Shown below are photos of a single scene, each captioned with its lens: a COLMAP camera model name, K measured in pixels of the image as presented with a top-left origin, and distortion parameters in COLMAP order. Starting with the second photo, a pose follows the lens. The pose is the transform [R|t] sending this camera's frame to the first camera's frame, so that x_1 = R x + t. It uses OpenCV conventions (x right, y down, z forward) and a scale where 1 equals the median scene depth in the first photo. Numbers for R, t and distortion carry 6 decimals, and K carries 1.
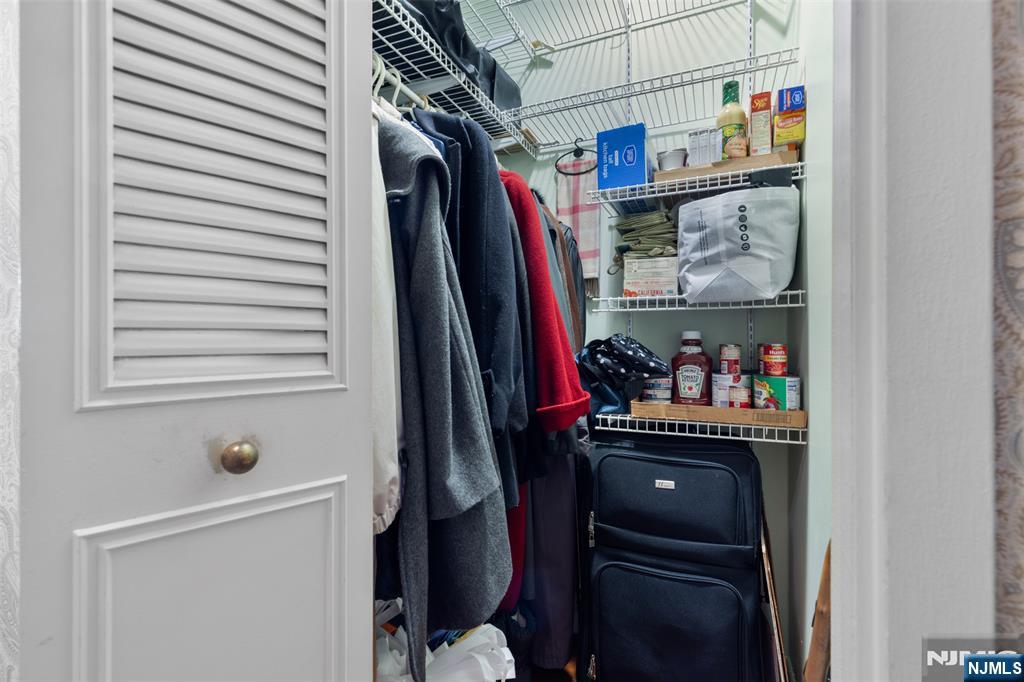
lens RADIAL K [[461.3, 0, 515.2], [0, 461.3, 331.2], [0, 0, 1]] dist [0.003078, -0.000693]
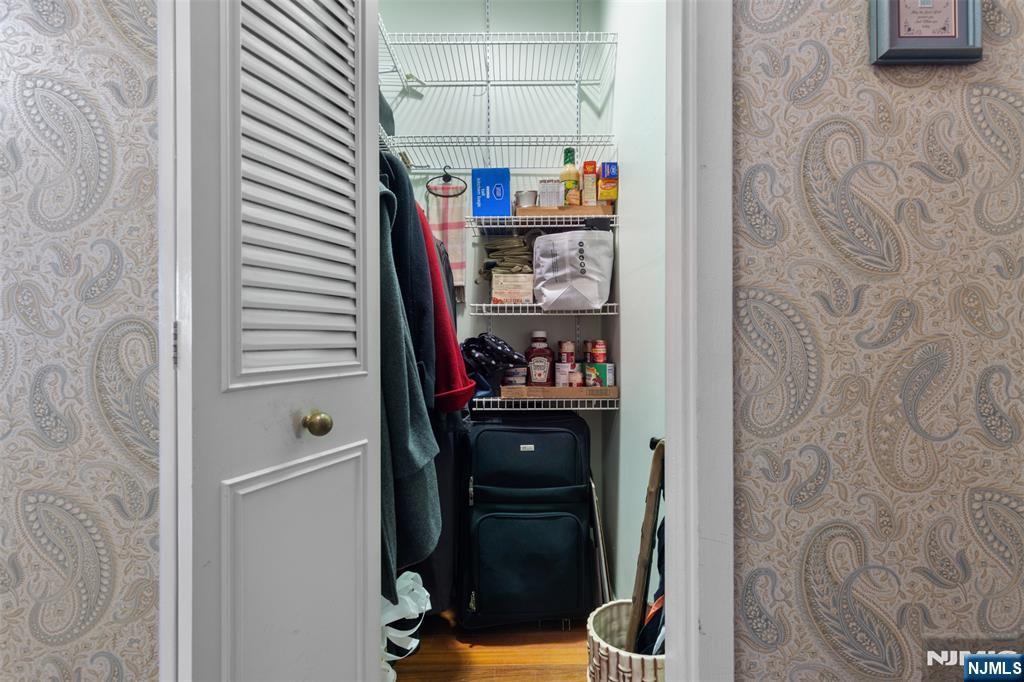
lens RADIAL K [[458.7, 0, 509.4], [0, 458.7, 326.9], [0, 0, 1]] dist [0.003672, -0.000068]
pose [[0.918432, 0.007757, 0.395503, -0.231027], [-0.005290, 0.999959, -0.007327, -0.002247], [-0.395543, 0.004637, 0.918436, -0.172530]]
